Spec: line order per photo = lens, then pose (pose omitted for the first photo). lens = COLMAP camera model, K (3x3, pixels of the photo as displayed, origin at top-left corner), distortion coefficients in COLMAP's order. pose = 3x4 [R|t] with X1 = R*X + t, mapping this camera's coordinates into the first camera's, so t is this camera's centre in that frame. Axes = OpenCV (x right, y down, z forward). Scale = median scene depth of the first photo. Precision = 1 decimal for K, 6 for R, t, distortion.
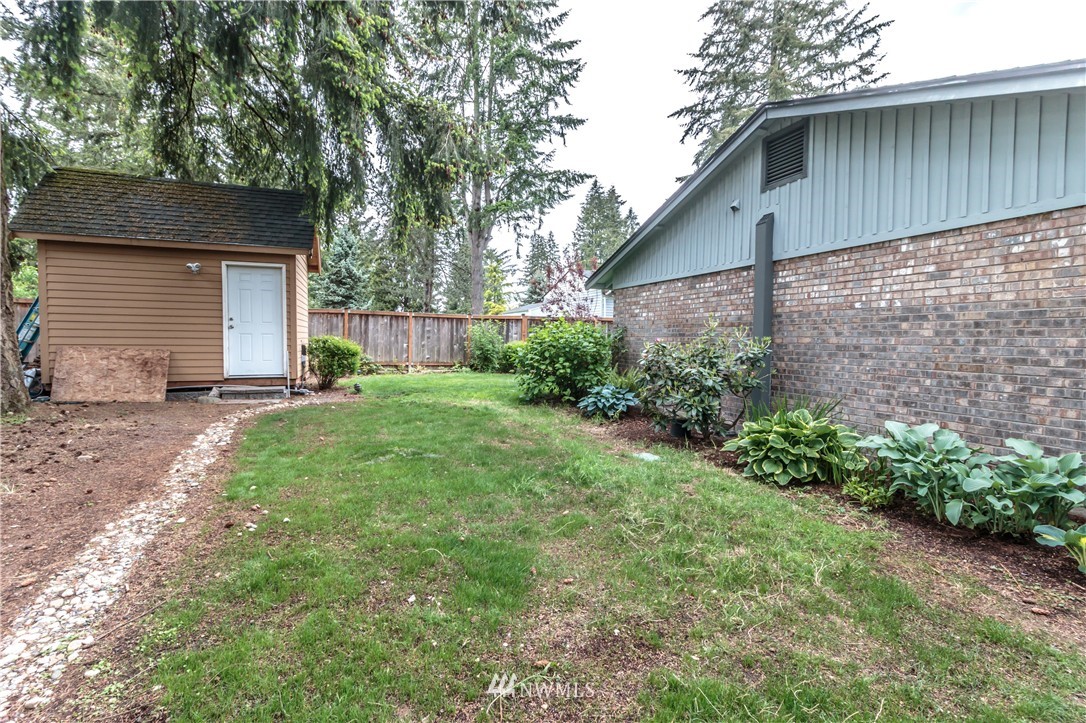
lens RADIAL K [[497.7, 0, 544.5], [0, 497.7, 358.2], [0, 0, 1]] dist [0.005048, -0.000234]
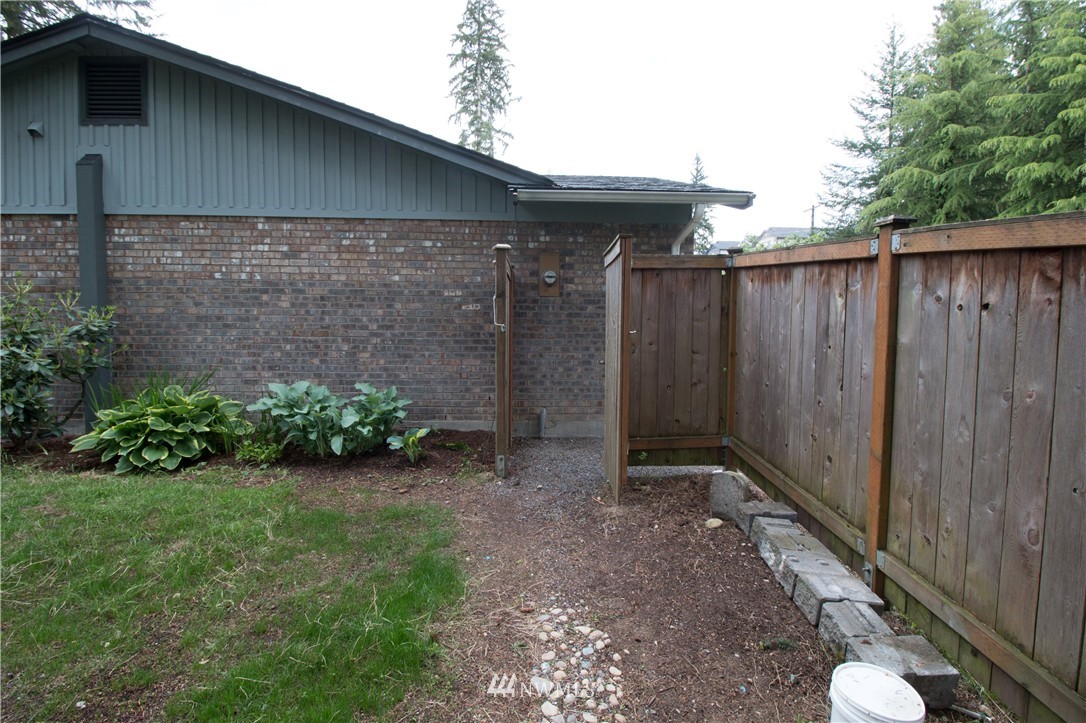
lens RADIAL K [[497.7, 0, 545.5], [0, 497.7, 345.6], [0, 0, 1]] dist [0.005048, -0.000234]
pose [[0.335714, -0.057862, 0.940185, -0.129788], [0.032613, 0.998227, 0.049789, 0.007186], [-0.941399, 0.013947, 0.337006, 0.053919]]
